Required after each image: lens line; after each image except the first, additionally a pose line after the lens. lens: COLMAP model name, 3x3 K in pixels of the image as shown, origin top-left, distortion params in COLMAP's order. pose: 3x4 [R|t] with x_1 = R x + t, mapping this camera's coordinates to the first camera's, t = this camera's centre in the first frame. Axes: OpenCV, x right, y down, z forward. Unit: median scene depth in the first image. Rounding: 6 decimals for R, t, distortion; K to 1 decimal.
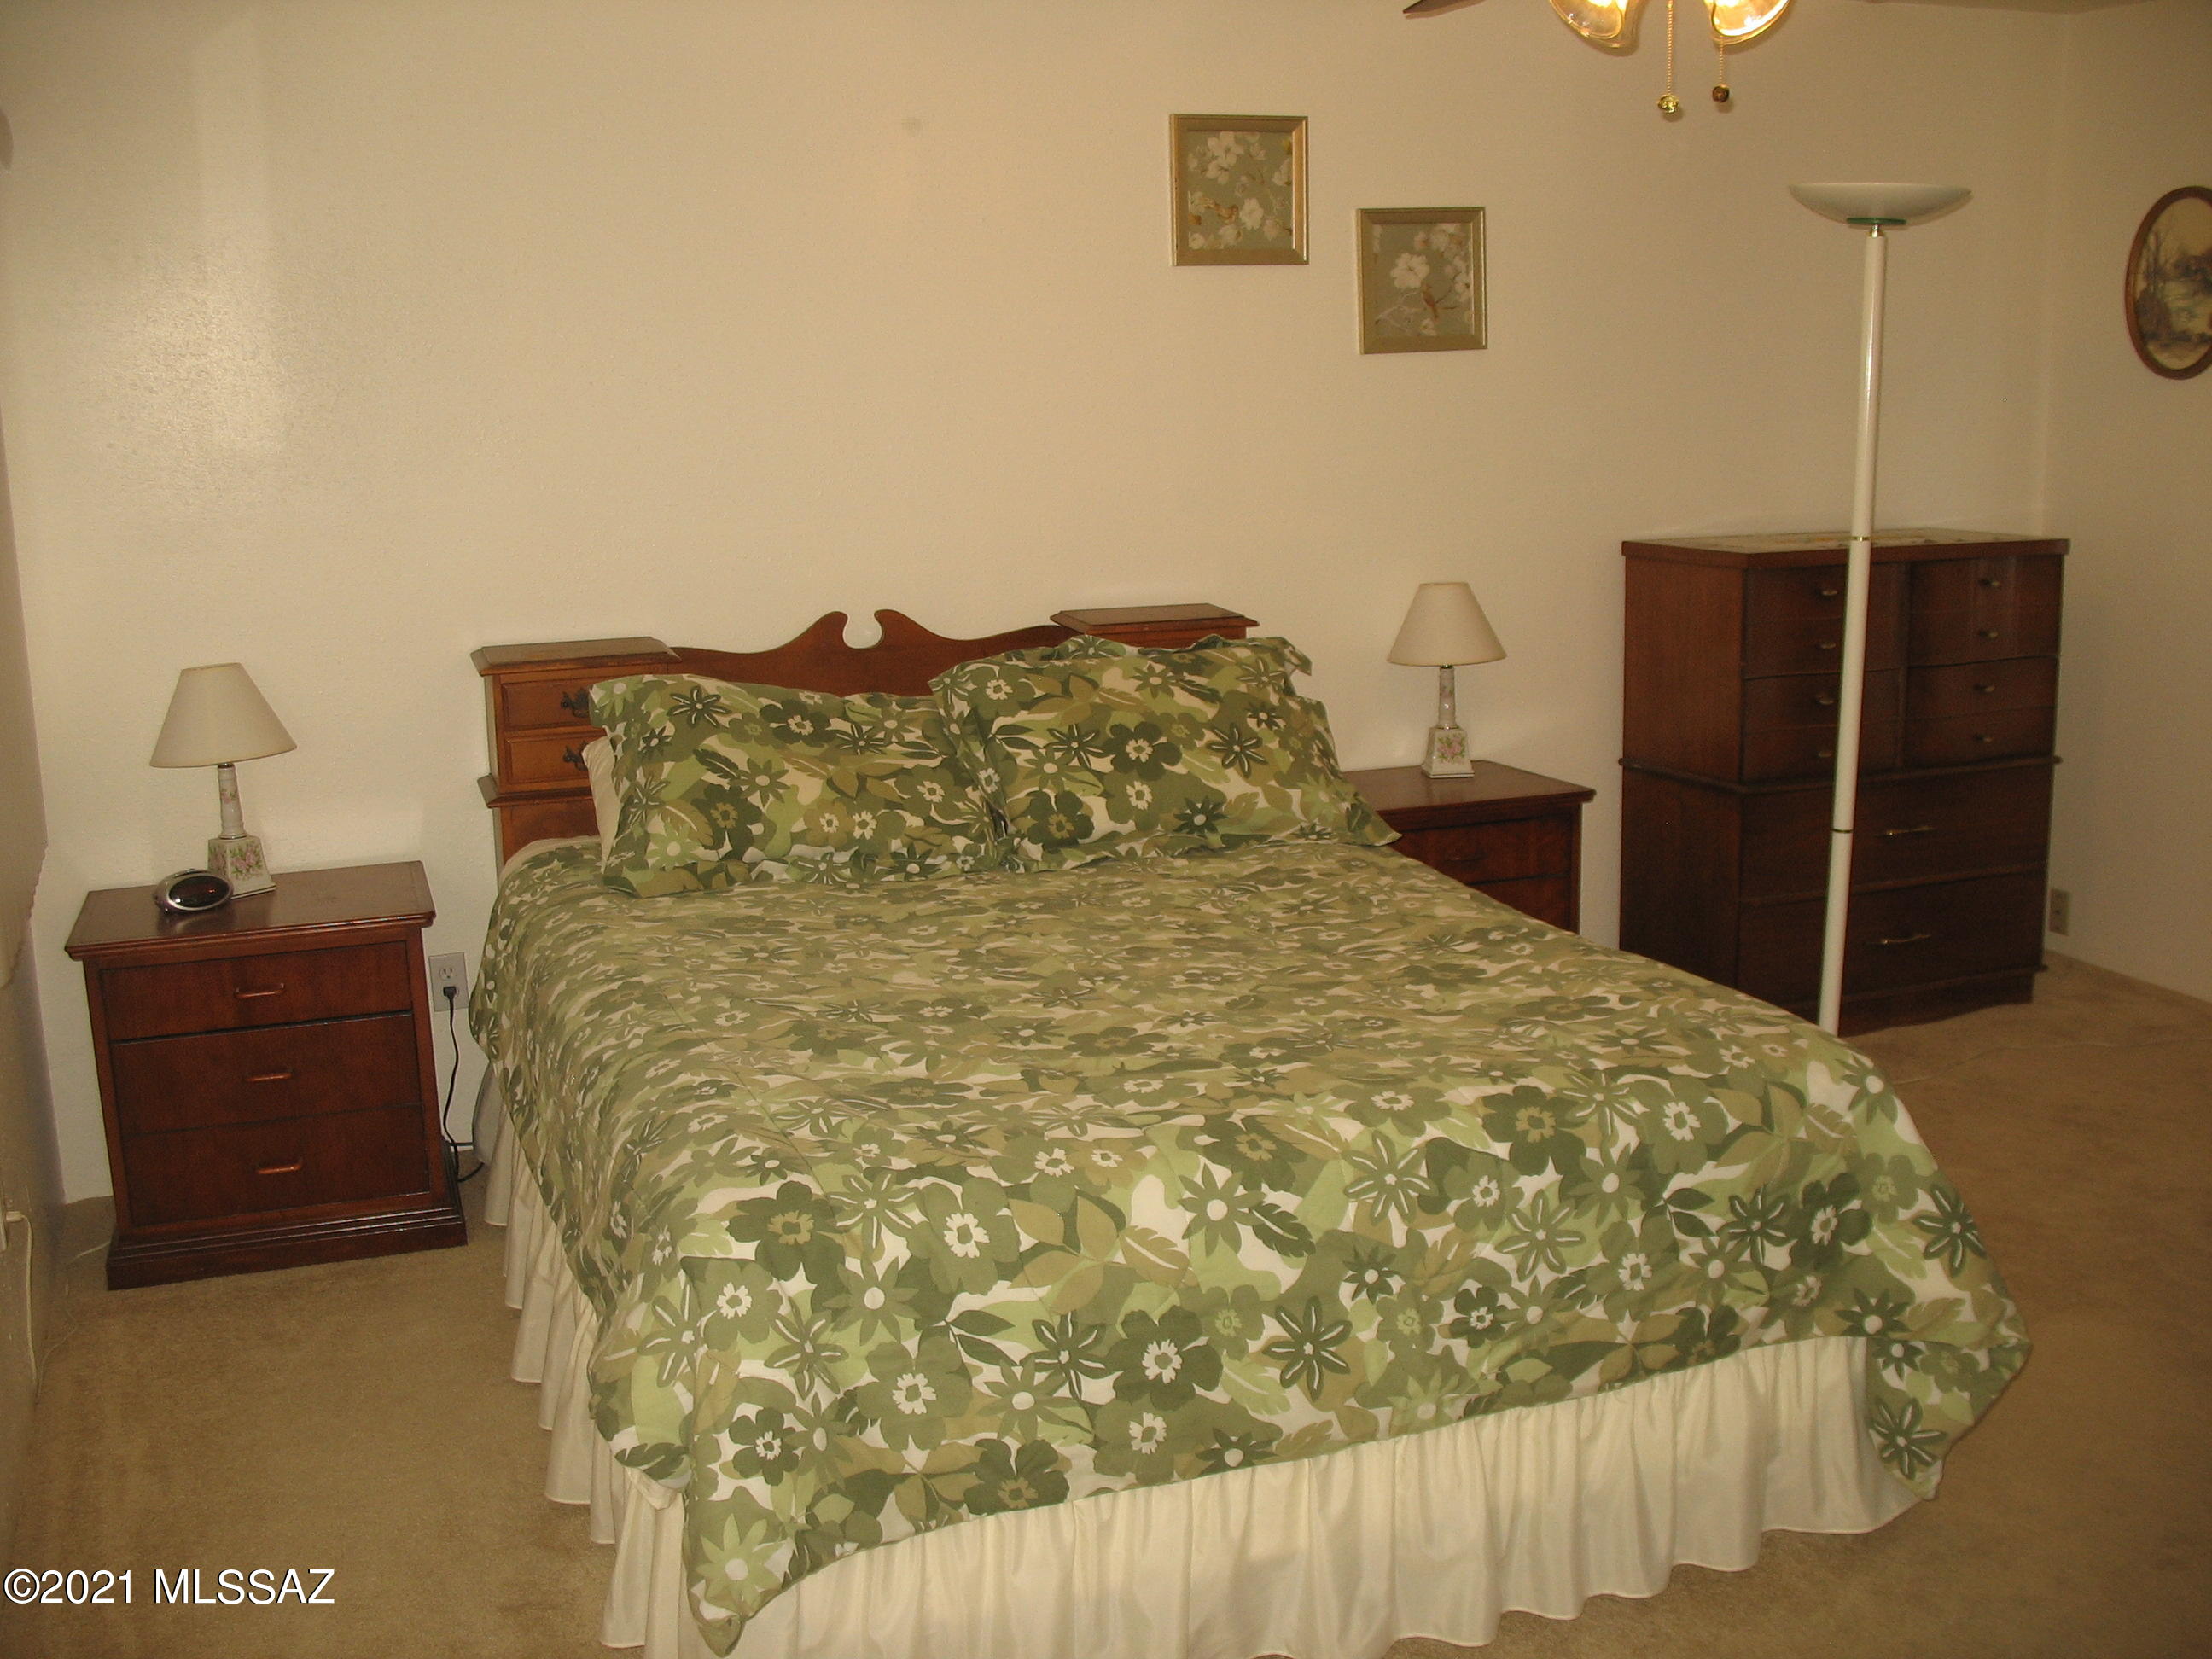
lens RADIAL K [[2362.5, 0, 1103.3], [0, 2362.5, 830.4], [0, 0, 1]] dist [-0.090337, 0.000000]
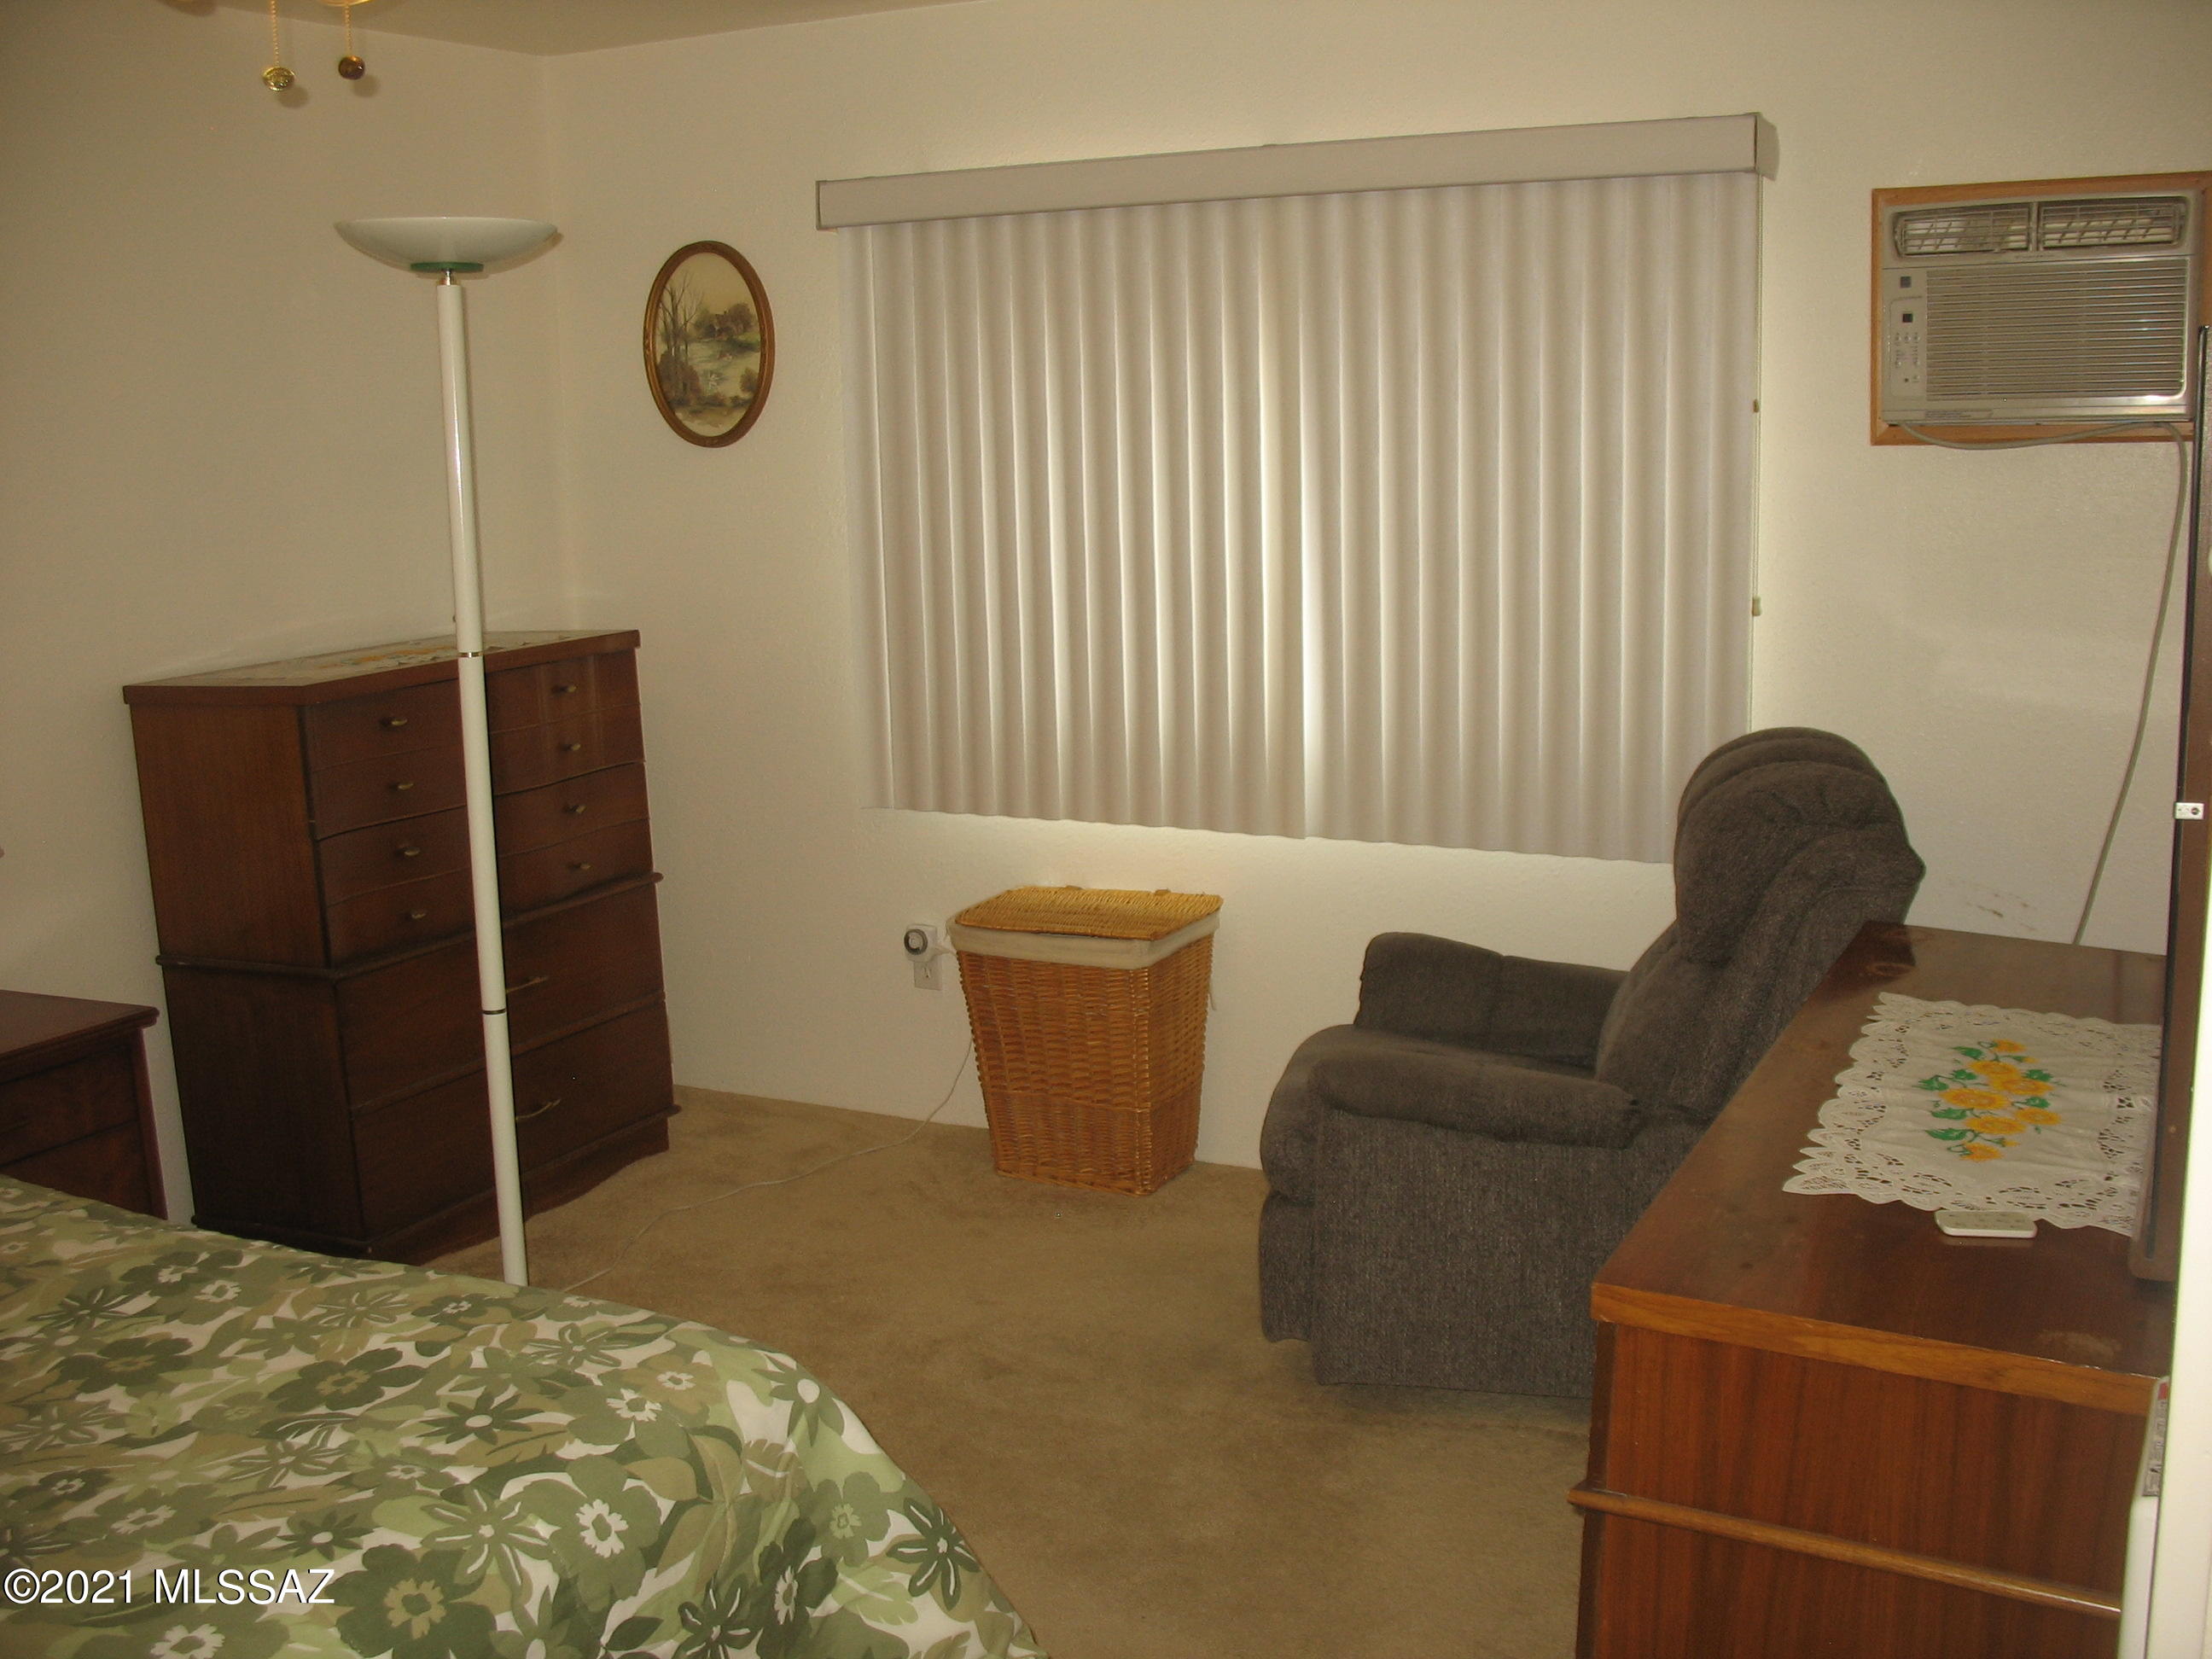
lens RADIAL K [[2362.5, 0, 1175.6], [0, 2362.5, 851.9], [0, 0, 1]] dist [-0.090337, 0.000000]
pose [[0.752954, -0.136844, 0.643688, -0.038591], [0.156338, 0.987334, 0.027025, -0.060486], [-0.639234, 0.080284, 0.764810, 0.327766]]
